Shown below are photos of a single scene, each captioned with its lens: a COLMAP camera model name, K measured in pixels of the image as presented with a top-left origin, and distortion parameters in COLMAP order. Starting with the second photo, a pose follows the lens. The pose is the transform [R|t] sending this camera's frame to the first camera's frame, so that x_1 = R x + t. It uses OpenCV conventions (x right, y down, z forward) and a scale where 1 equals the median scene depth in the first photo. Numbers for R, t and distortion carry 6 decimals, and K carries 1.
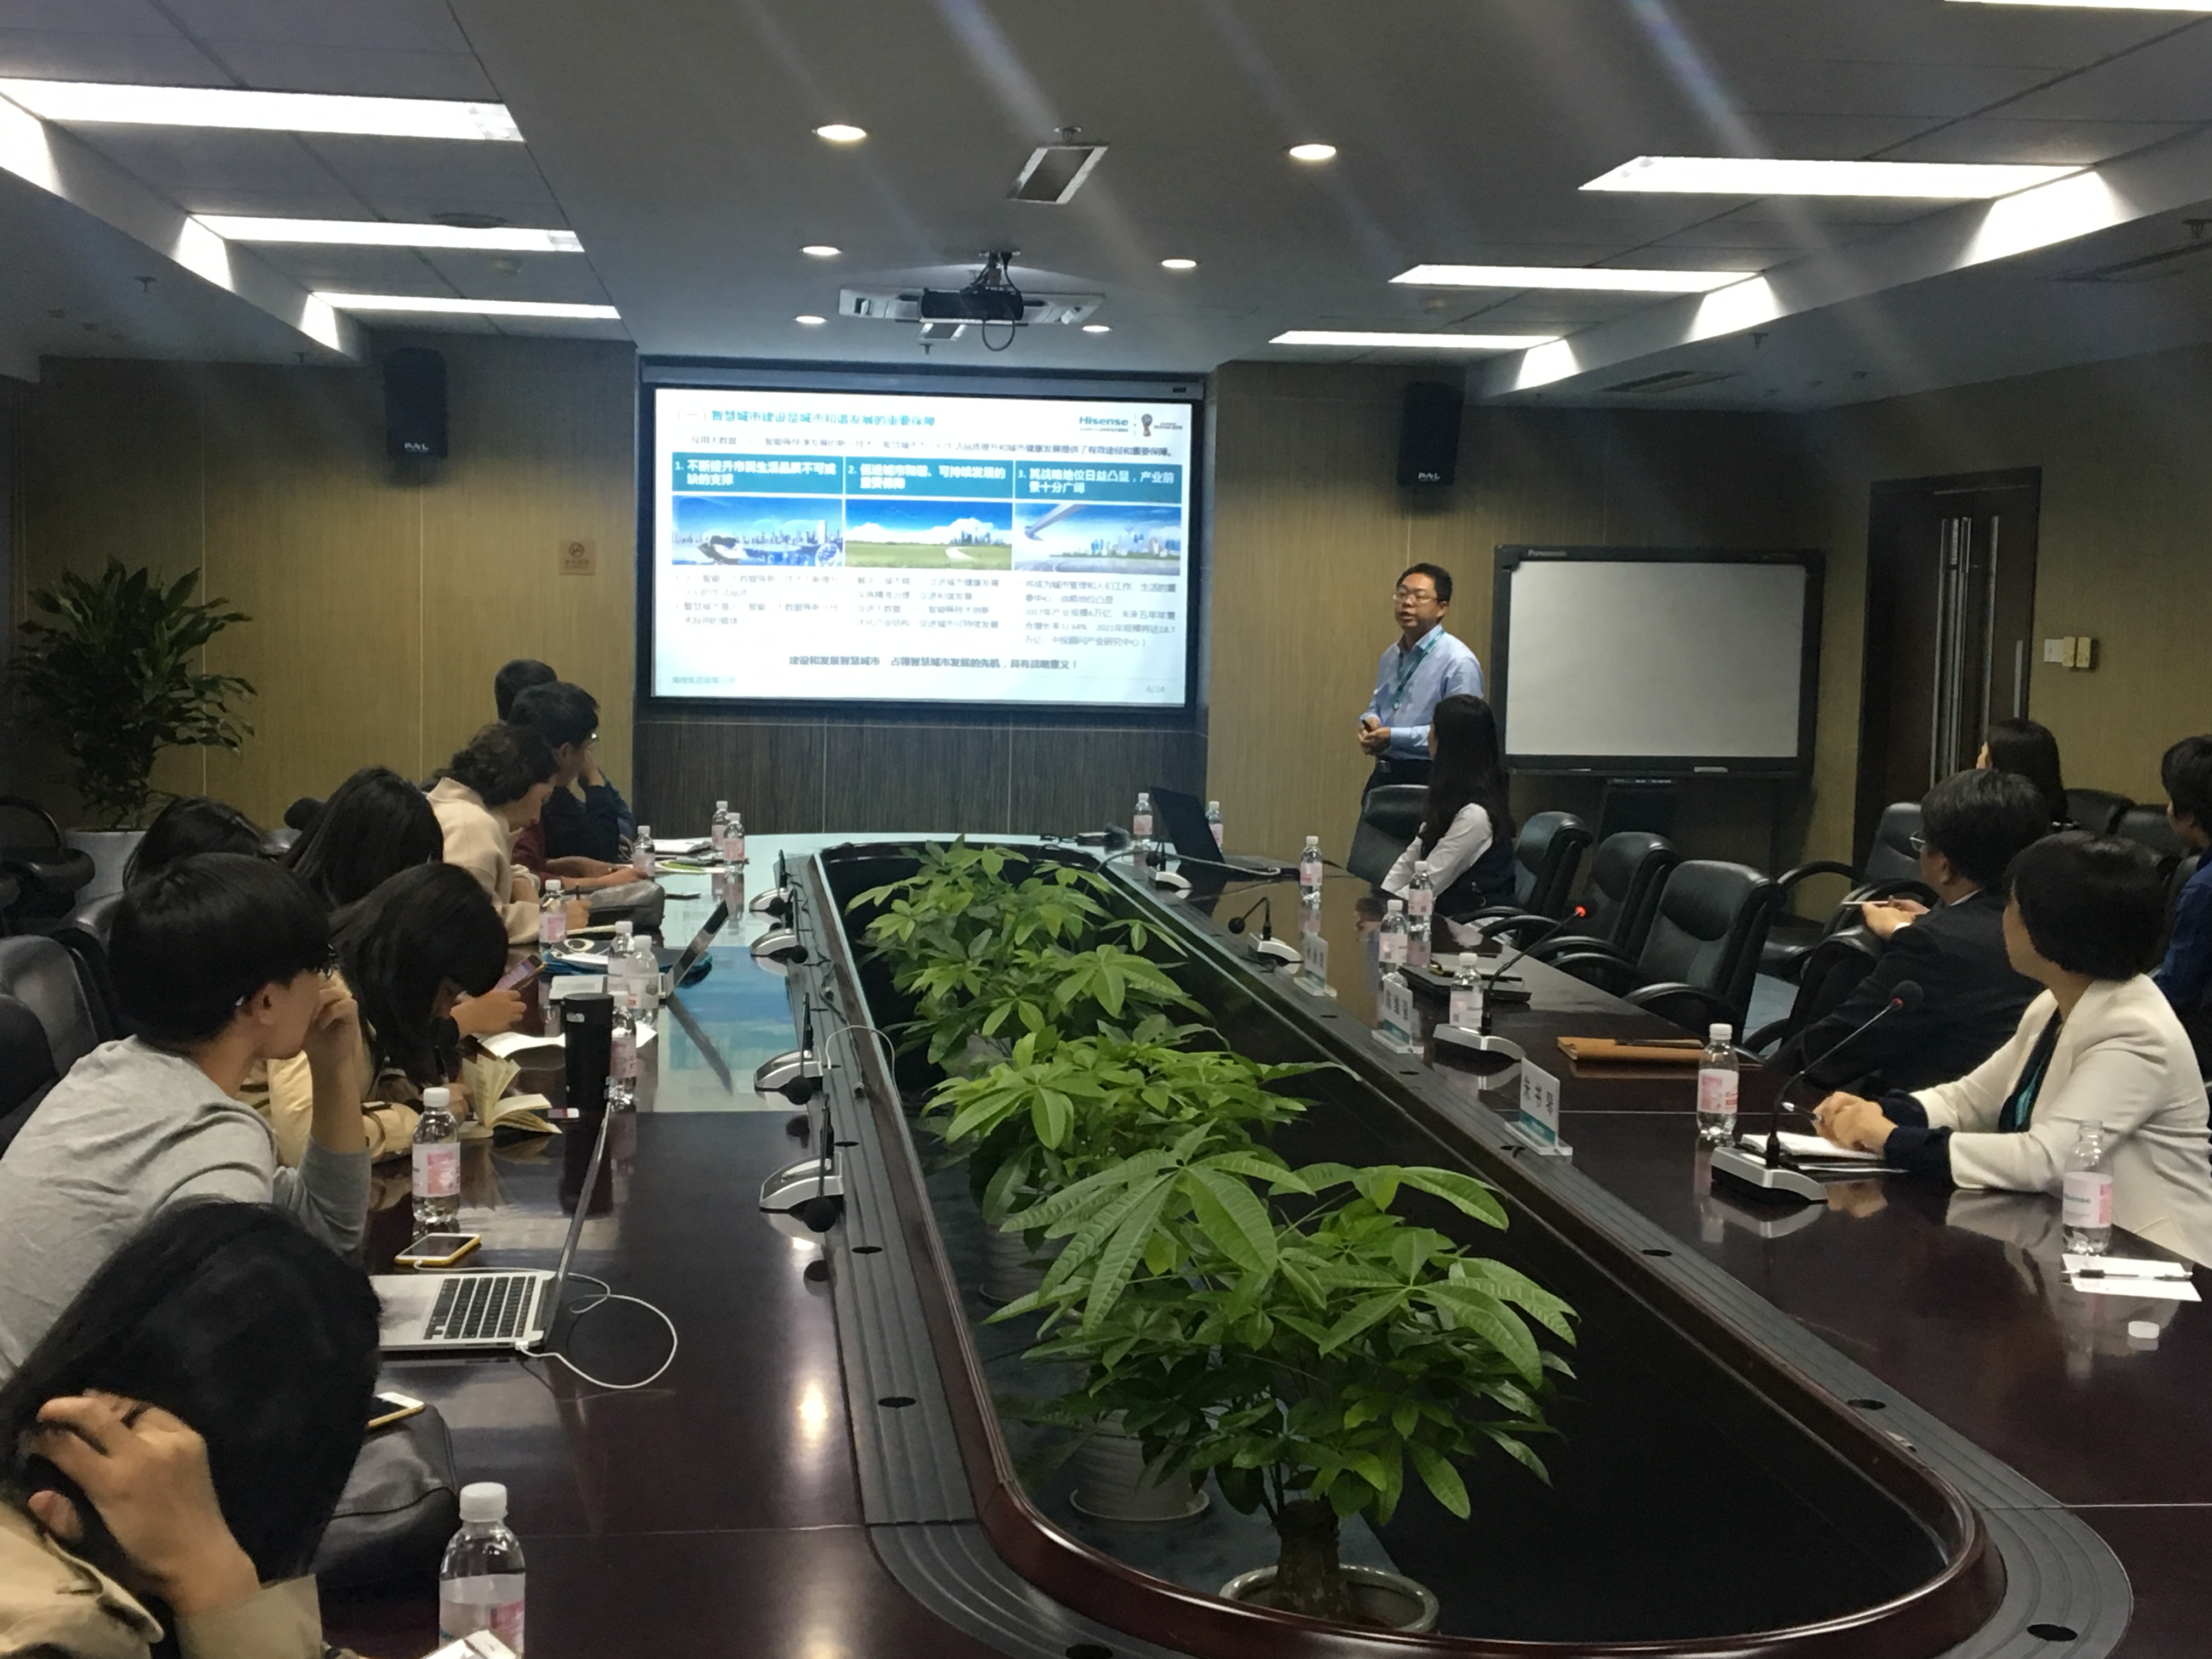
lens RADIAL K [[2906.9, 0, 1102.8], [0, 2906.9, 827.2], [0, 0, 1]] dist [-0.006861, 0.000000]
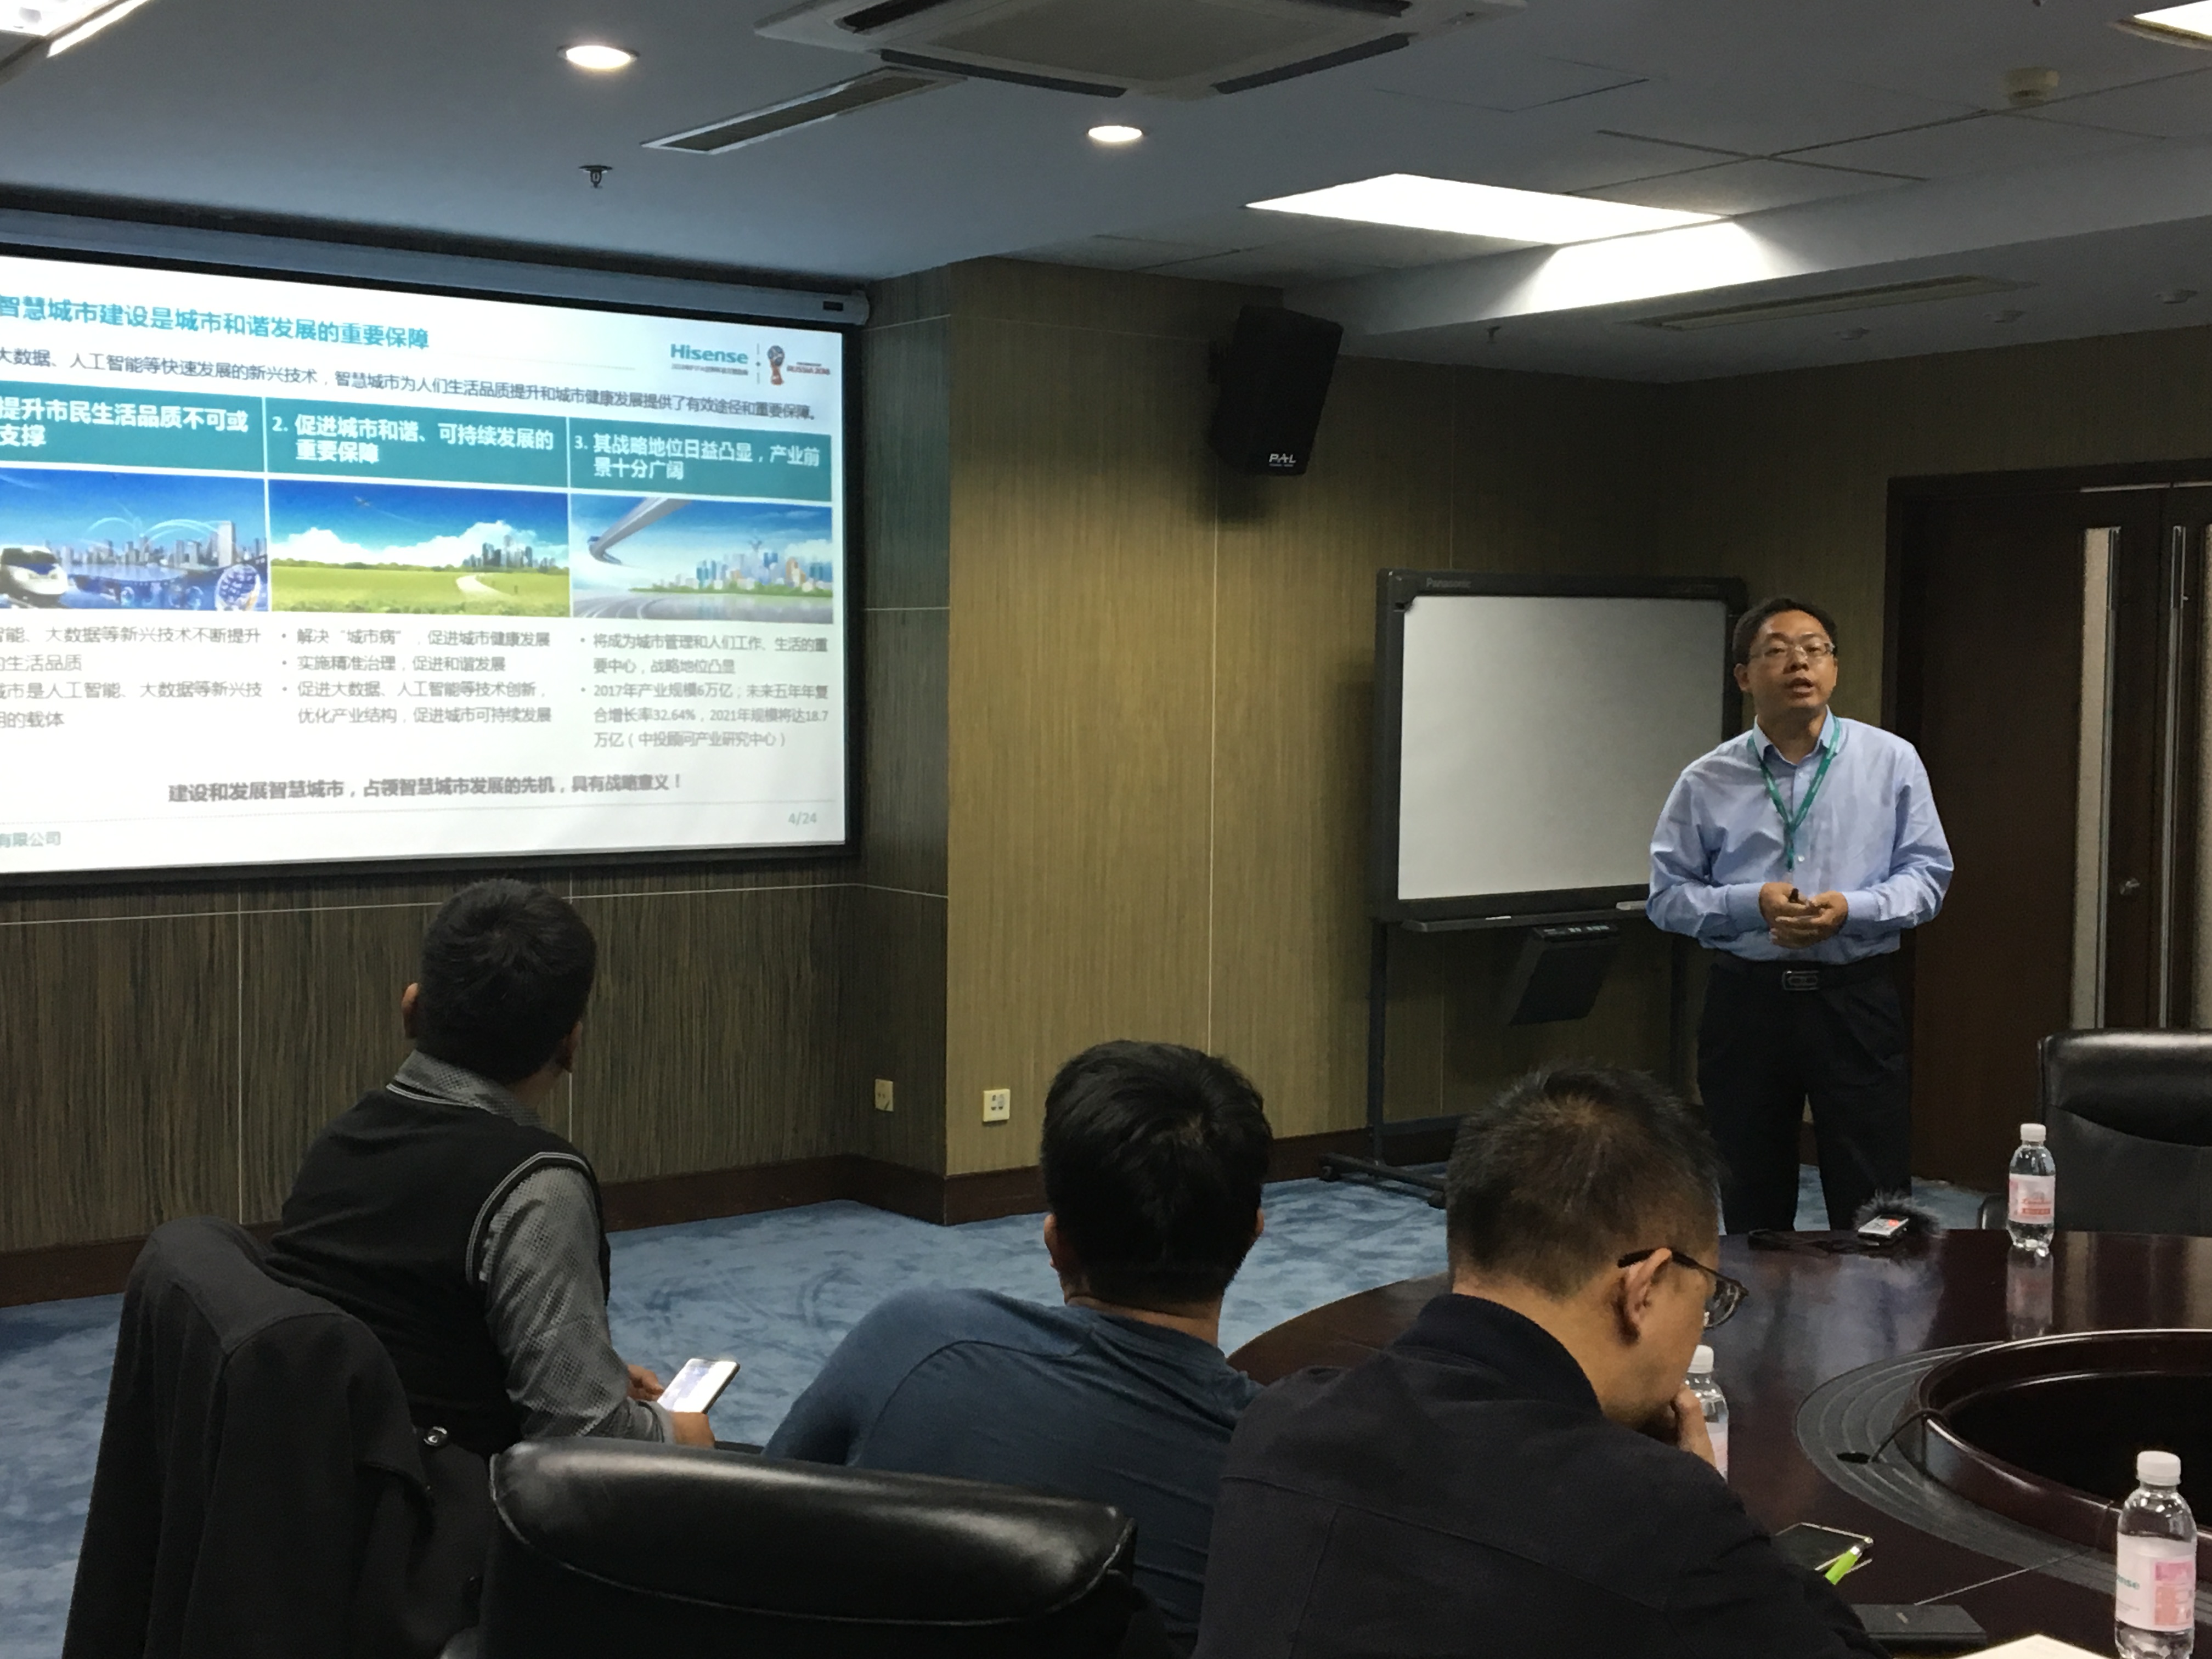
lens RADIAL K [[2746.4, 0, 1109.8], [0, 2746.4, 836.8], [0, 0, 1]] dist [0.014396, 0.000000]
pose [[0.857427, -0.046233, 0.512524, -0.213960], [0.053890, 0.998547, -0.000079, -0.040790], [-0.511776, 0.027687, 0.858673, 0.498722]]
